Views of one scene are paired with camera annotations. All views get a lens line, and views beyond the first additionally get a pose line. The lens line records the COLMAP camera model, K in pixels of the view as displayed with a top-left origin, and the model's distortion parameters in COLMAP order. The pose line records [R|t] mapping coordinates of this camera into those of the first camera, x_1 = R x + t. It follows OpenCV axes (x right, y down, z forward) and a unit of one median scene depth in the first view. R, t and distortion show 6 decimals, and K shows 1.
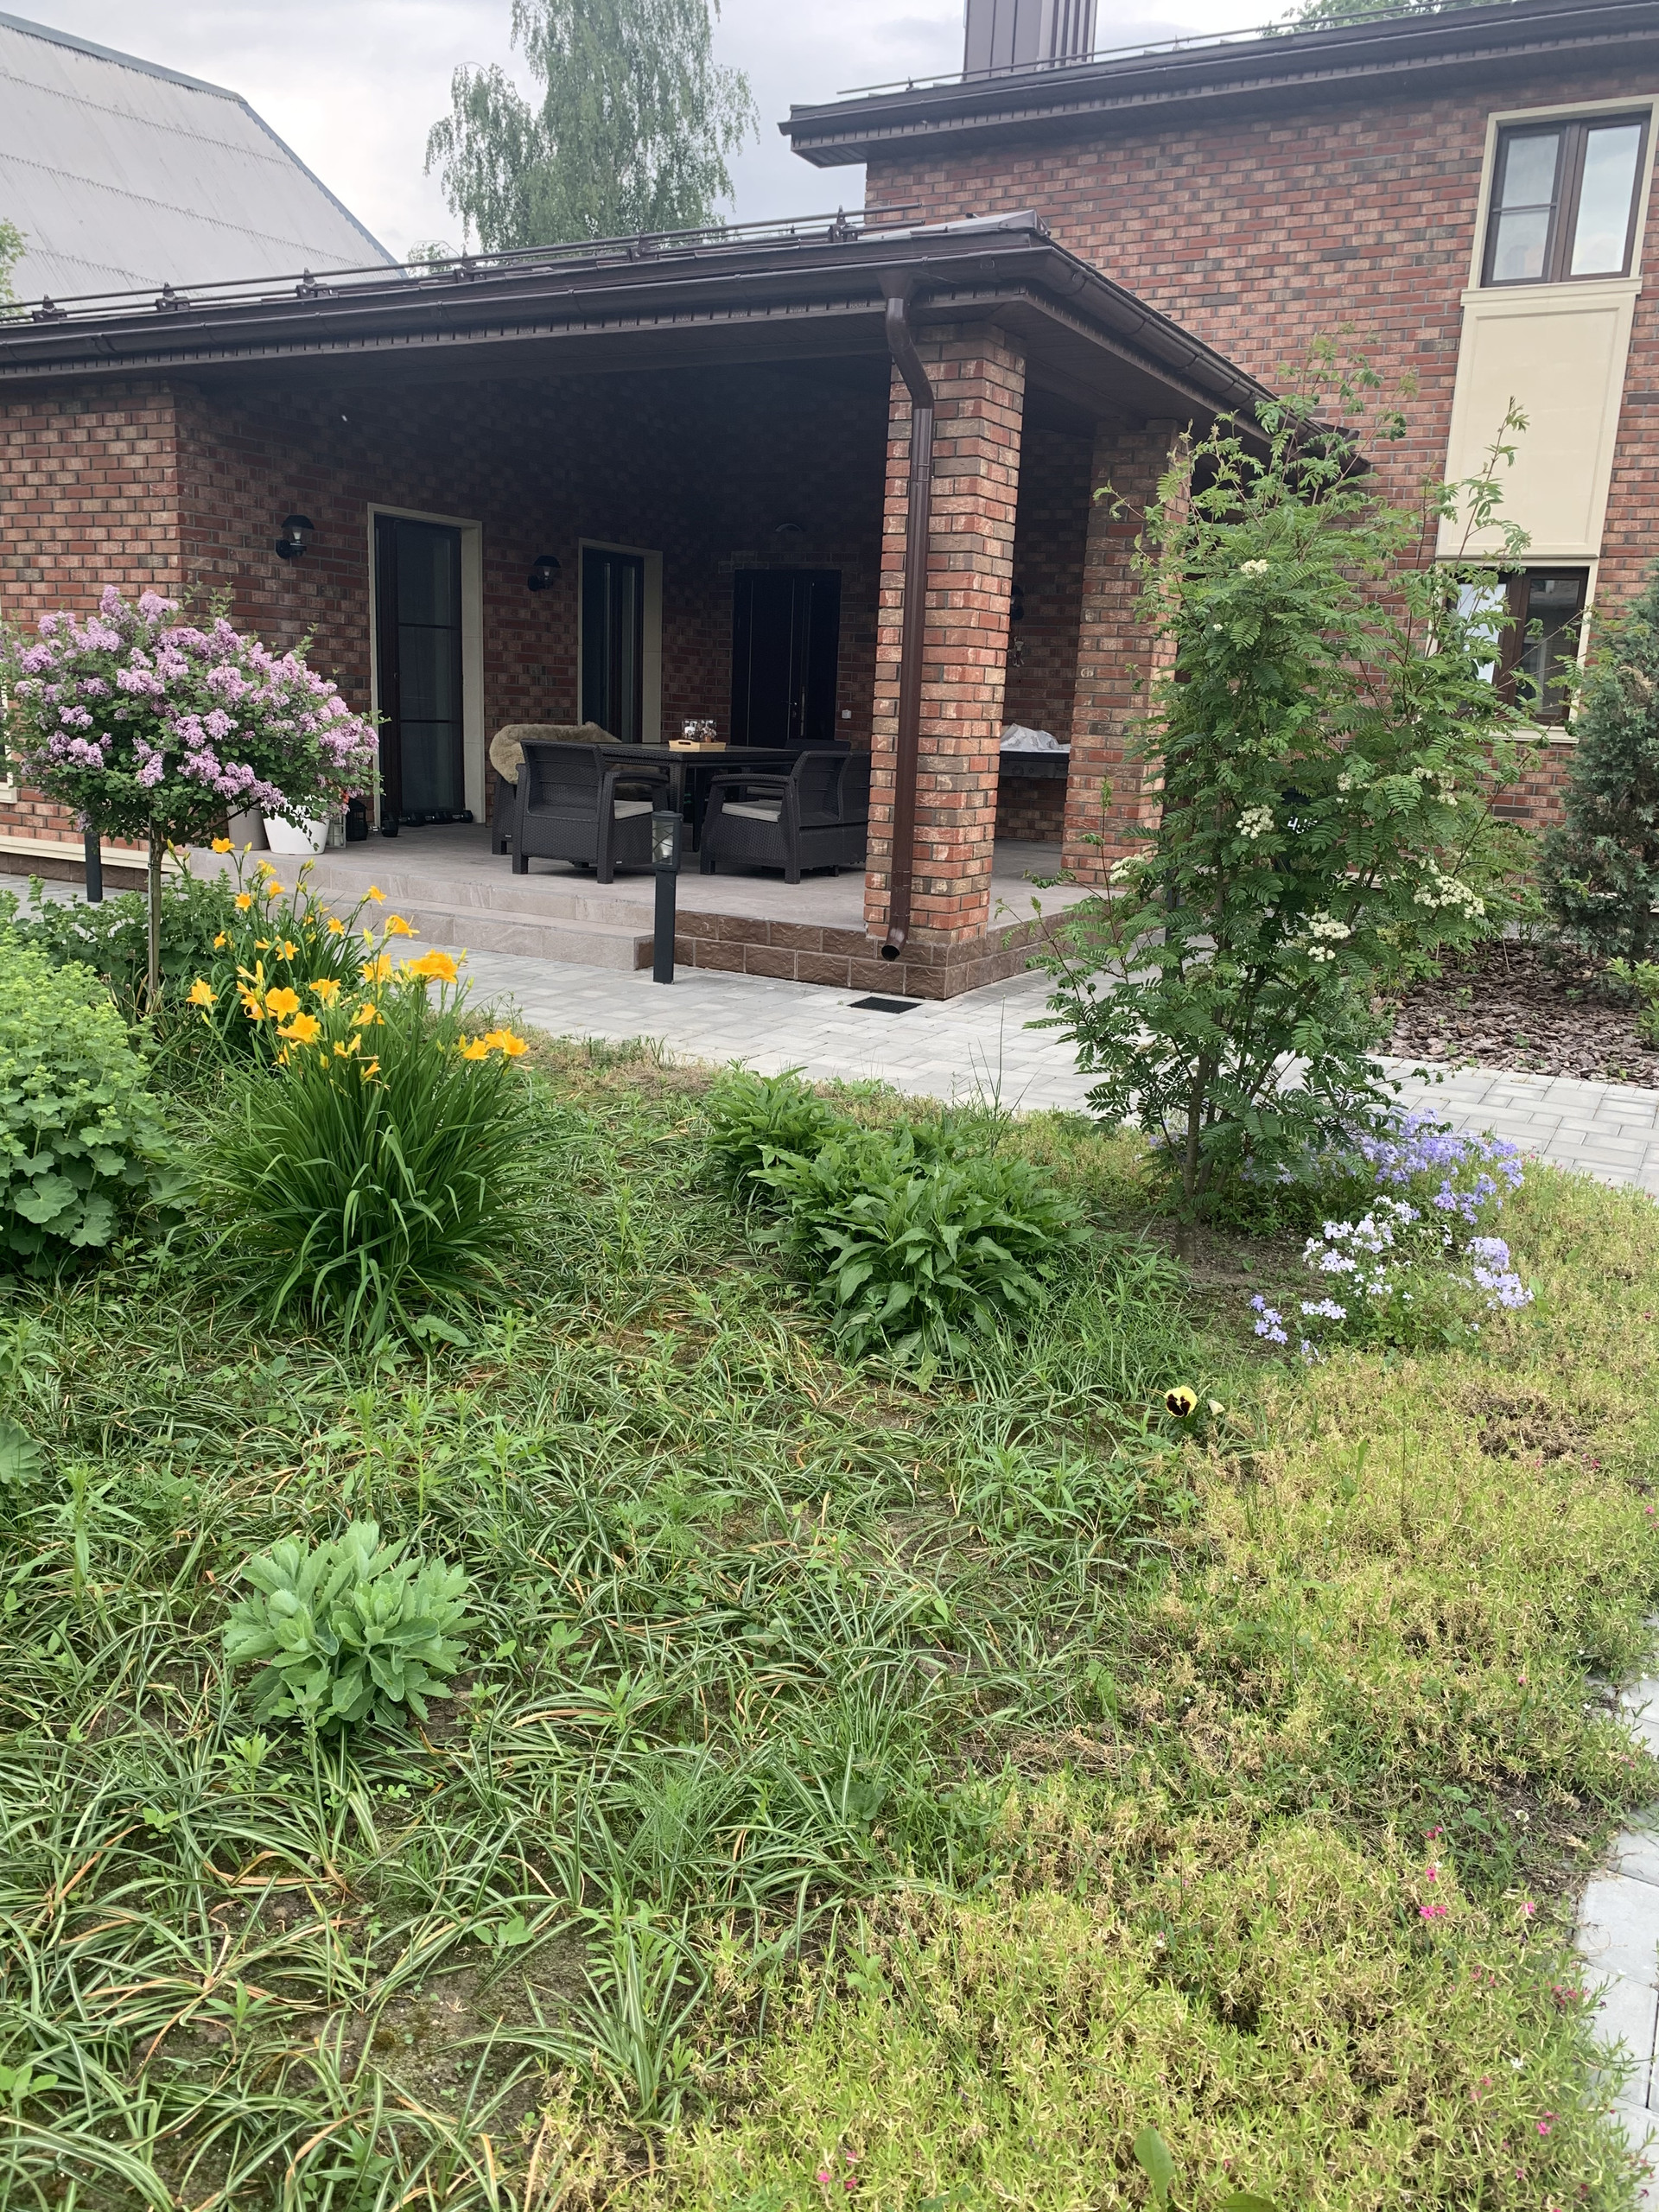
lens RADIAL K [[1684.5, 0, 829.5], [0, 1684.5, 1106.0], [0, 0, 1]] dist [0.000098, -0.000619]
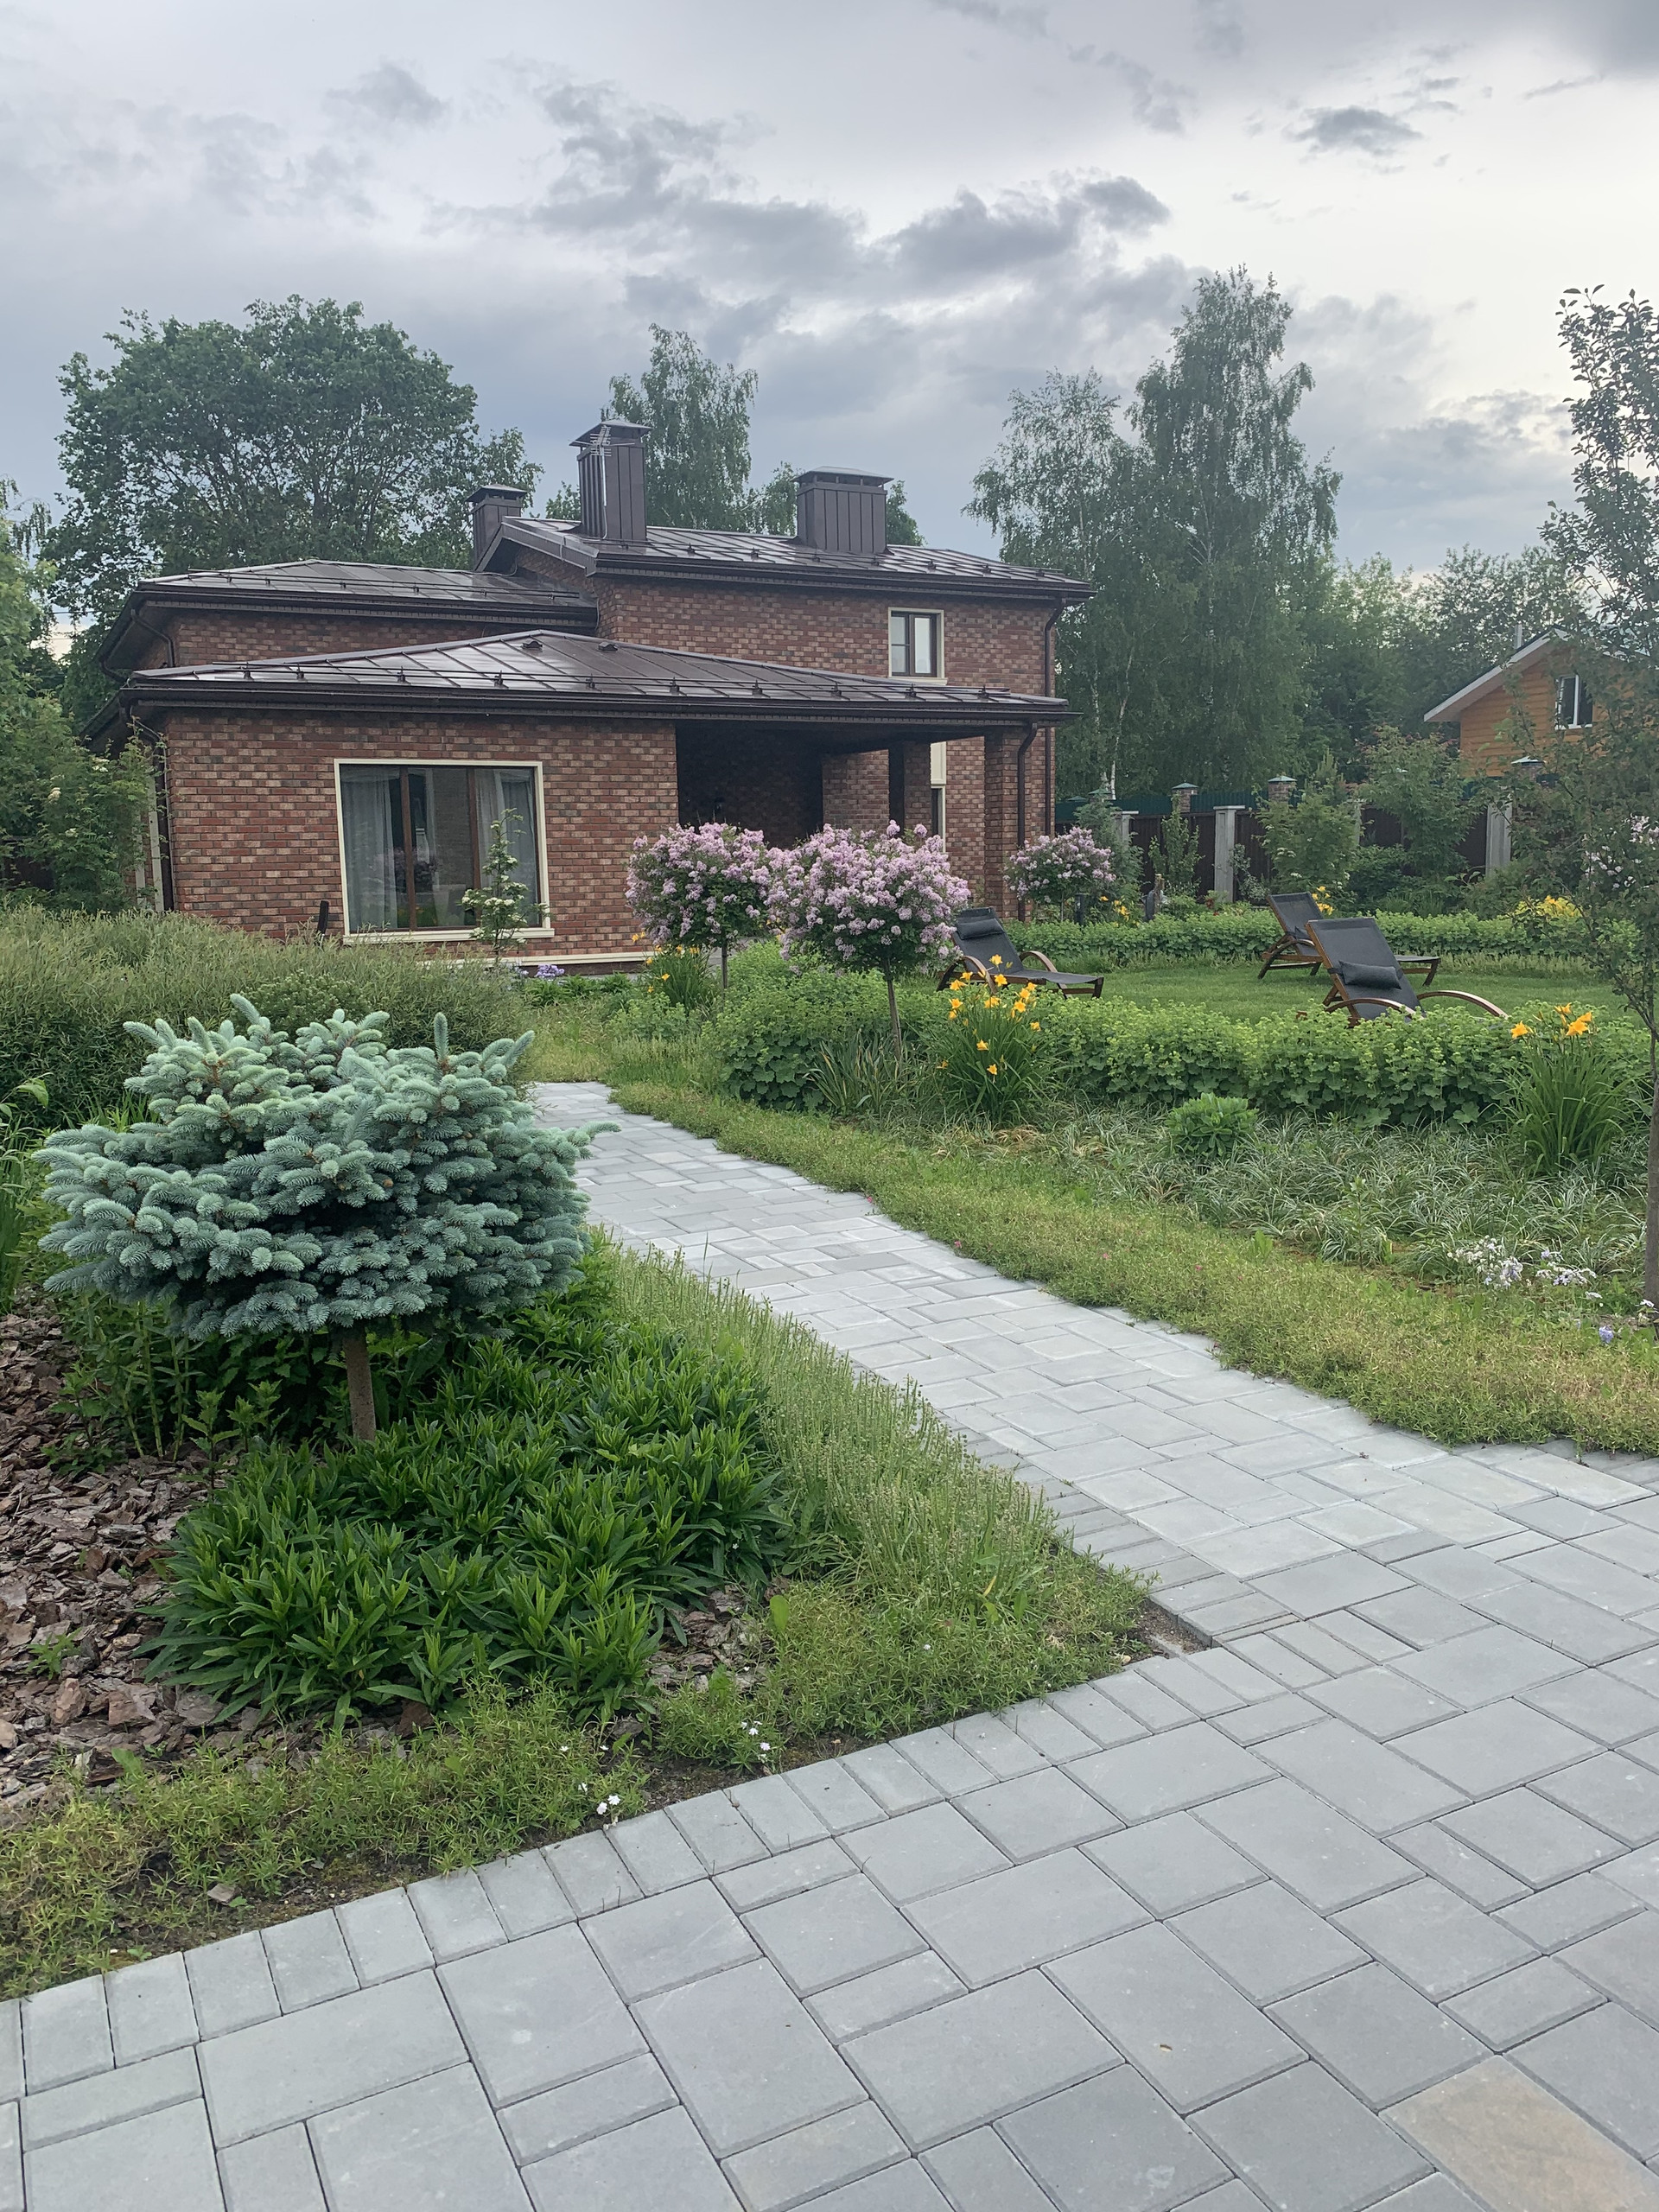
lens RADIAL K [[1676.7, 0, 829.5], [0, 1676.7, 1106.0], [0, 0, 1]] dist [0.112486, -0.278020]
pose [[0.560070, -0.174563, 0.809845, -1.934789], [0.233950, 0.971086, 0.047524, -0.022253], [-0.794726, 0.162847, 0.584715, -0.275660]]
